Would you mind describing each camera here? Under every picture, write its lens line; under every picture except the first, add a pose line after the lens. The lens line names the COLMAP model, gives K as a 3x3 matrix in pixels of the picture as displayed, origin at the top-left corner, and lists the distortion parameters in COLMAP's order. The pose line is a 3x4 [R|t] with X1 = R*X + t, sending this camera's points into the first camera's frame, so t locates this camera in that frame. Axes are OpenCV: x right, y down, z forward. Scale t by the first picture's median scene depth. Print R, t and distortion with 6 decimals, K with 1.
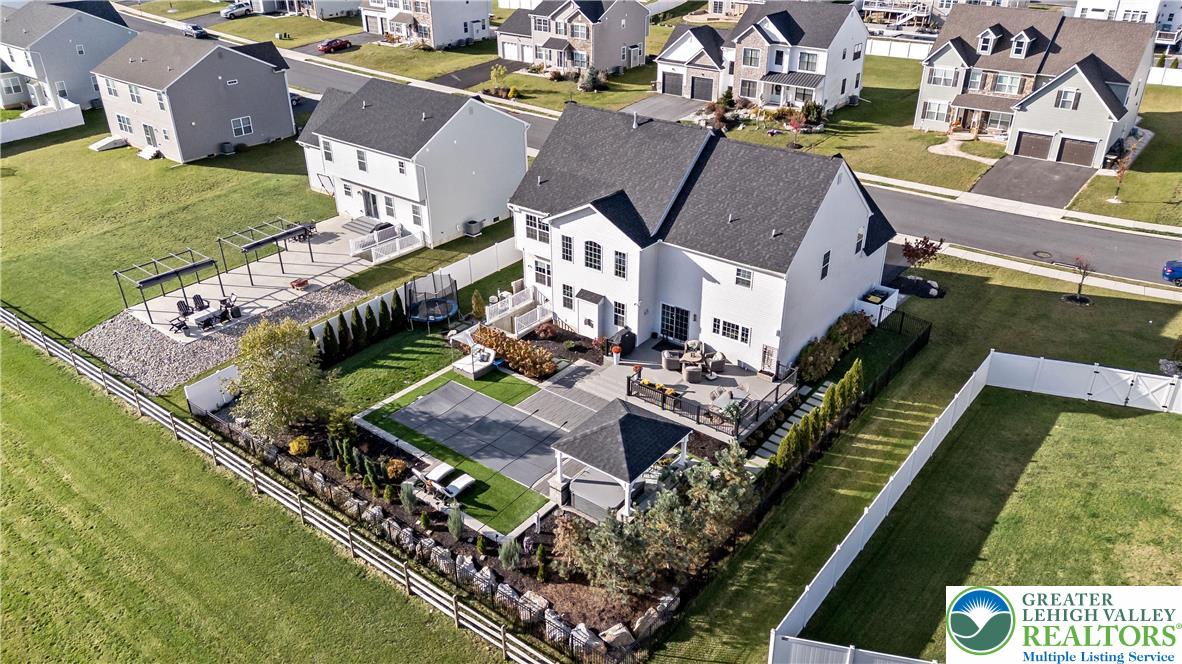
lens RADIAL K [[858.4, 0, 594.9], [0, 858.4, 335.7], [0, 0, 1]] dist [0.081732, -0.090648]
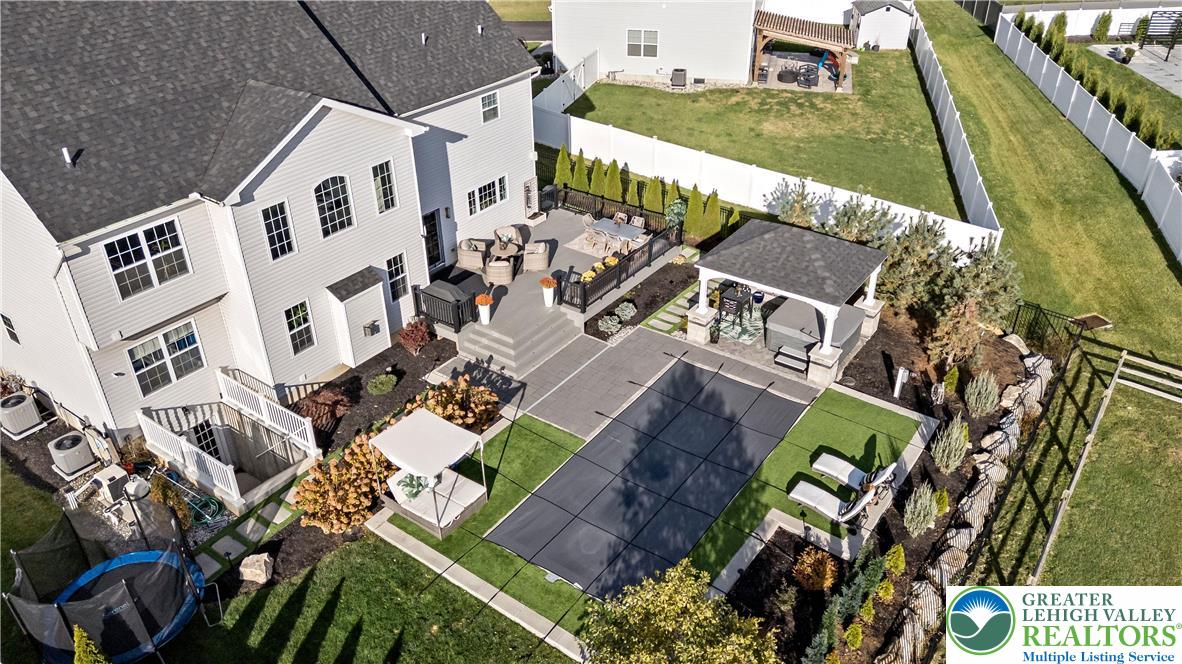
lens RADIAL K [[865.0, 0, 593.0], [0, 865.0, 335.5], [0, 0, 1]] dist [0.074417, -0.091669]
pose [[-0.038996, -0.527502, 0.848658, -0.404348], [0.477607, 0.736169, 0.479528, -0.175301], [-0.877708, 0.424025, 0.223231, 0.646147]]
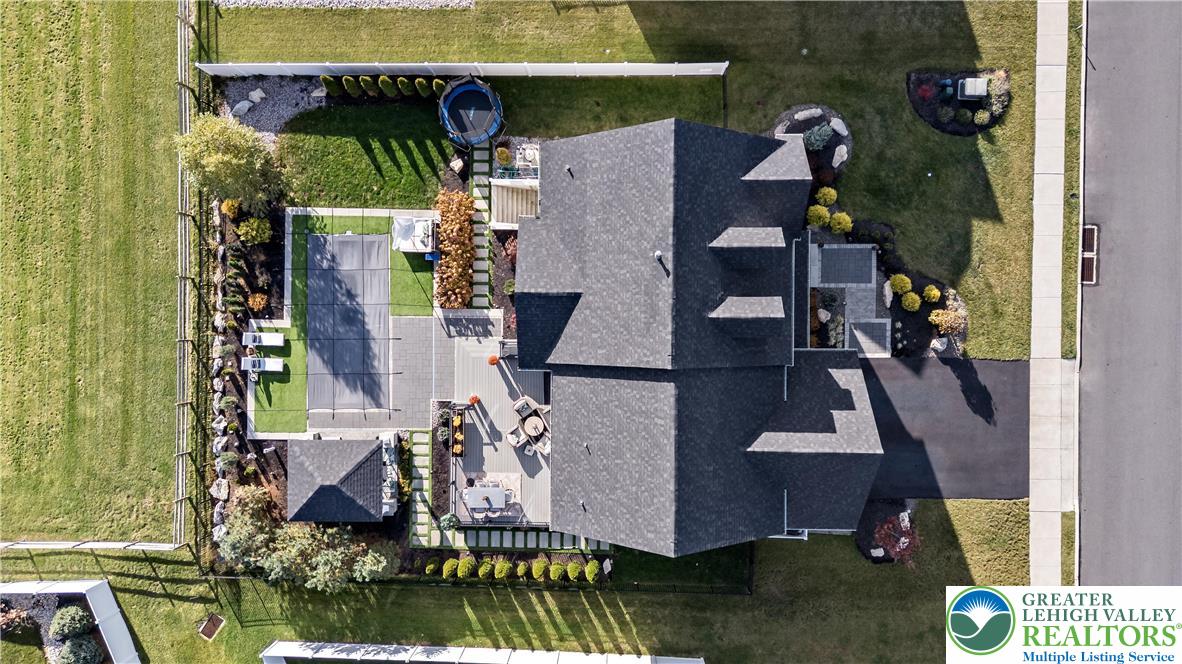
lens RADIAL K [[858.4, 0, 594.9], [0, 858.4, 335.7], [0, 0, 1]] dist [0.081732, -0.090648]
pose [[0.608972, 0.793183, -0.003765, 0.062265], [-0.354323, 0.276274, 0.893380, -0.724154], [0.709654, -0.542709, 0.449286, 0.527497]]
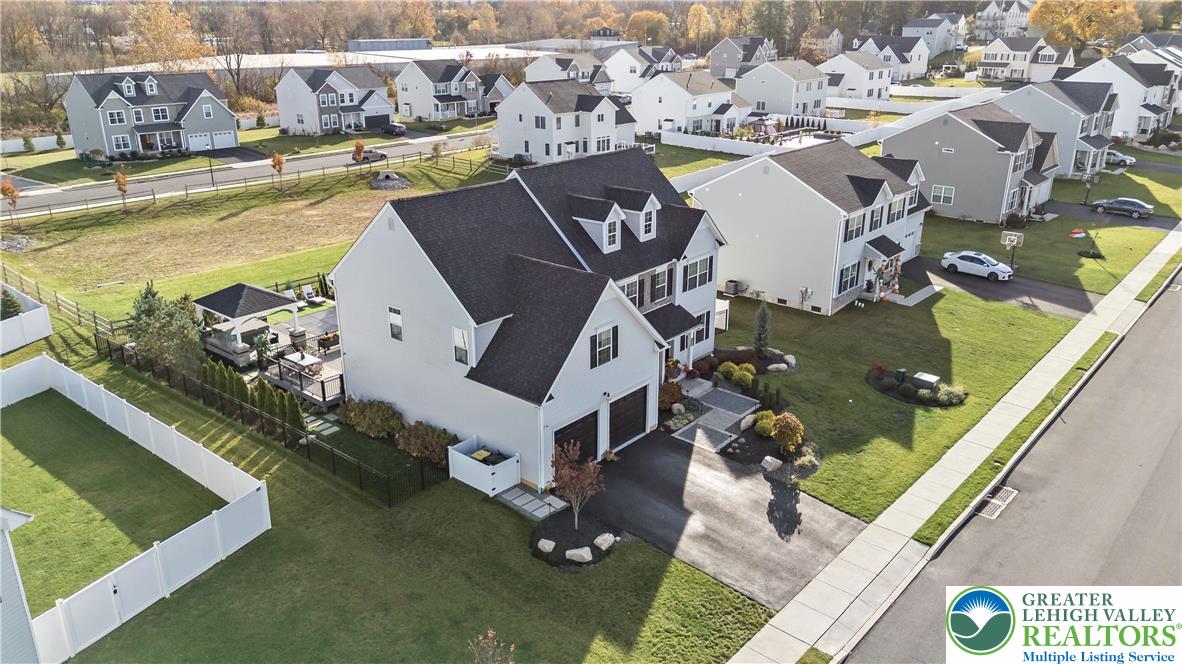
lens RADIAL K [[865.0, 0, 593.0], [0, 865.0, 335.5], [0, 0, 1]] dist [0.074417, -0.091669]
pose [[-0.052093, 0.350626, -0.935066, 0.851278], [-0.471023, 0.817015, 0.332601, -0.359771], [0.880581, 0.457764, 0.122592, 0.858379]]
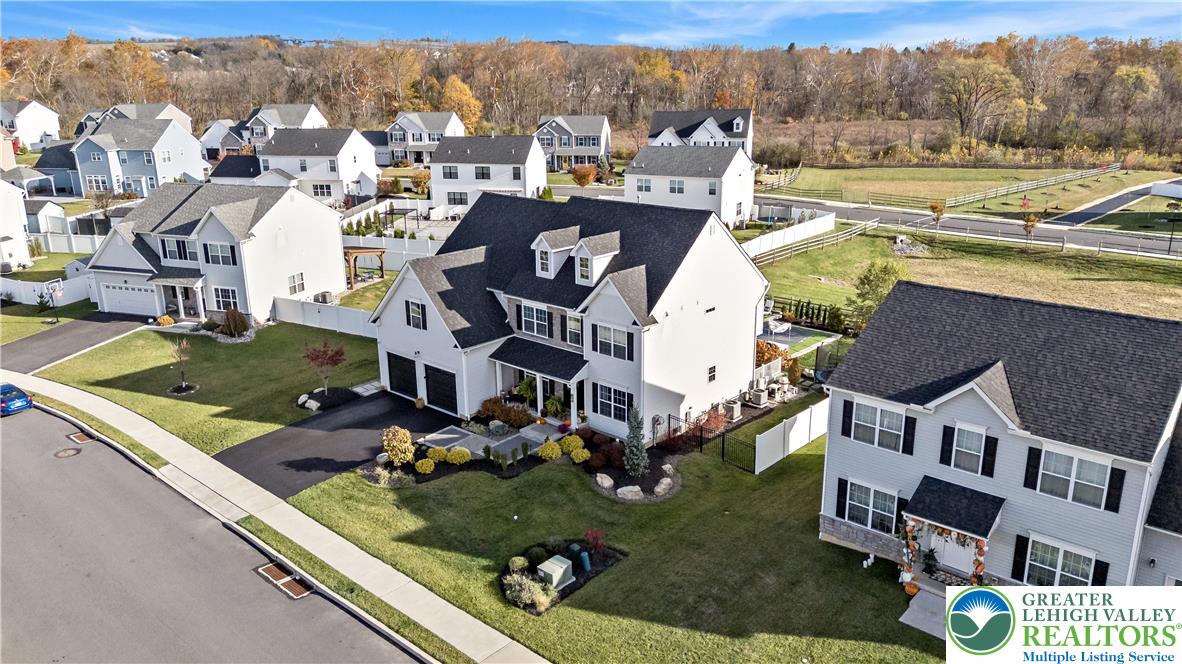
lens RADIAL K [[858.4, 0, 594.9], [0, 858.4, 335.7], [0, 0, 1]] dist [0.081732, -0.090648]
pose [[-0.997685, -0.009273, 0.067374, 0.026792], [0.041248, 0.705145, 0.707862, -0.718481], [-0.054072, 0.709003, -0.703130, 1.543401]]
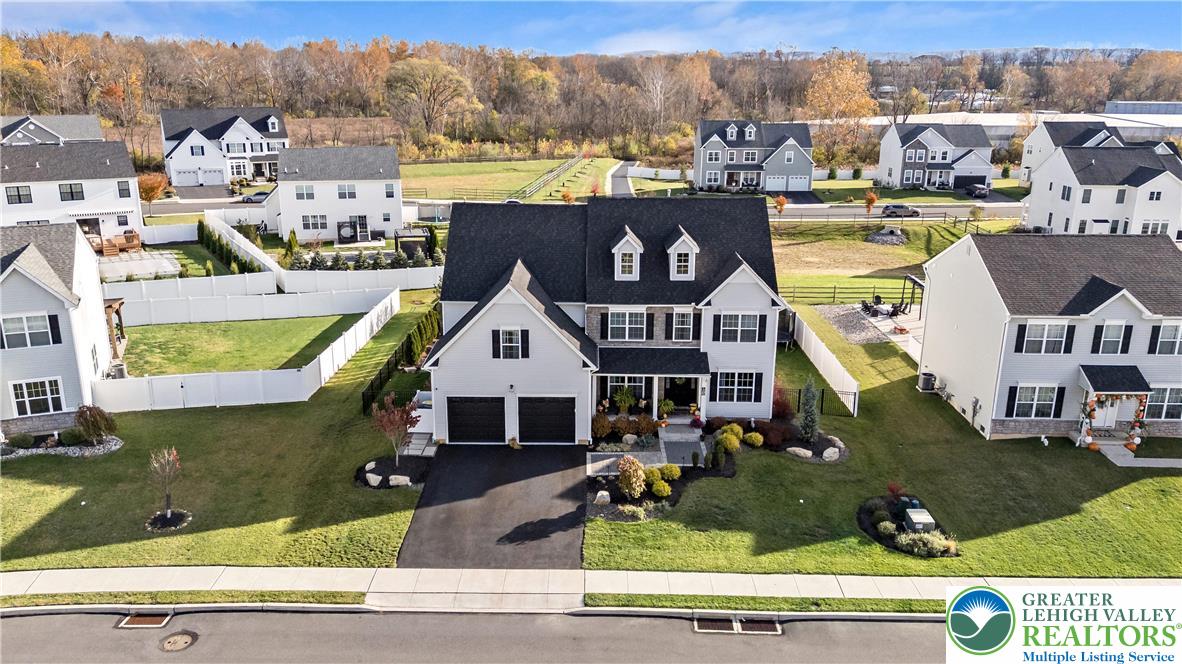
lens RADIAL K [[888.3, 0, 591.0], [0, 888.3, 332.0], [0, 0, 1]] dist [0.089655, -0.088743]
pose [[-0.793137, 0.167884, -0.585447, 0.646054], [-0.293162, 0.737332, 0.608603, -0.634860], [0.533844, 0.654336, -0.535588, 1.384366]]
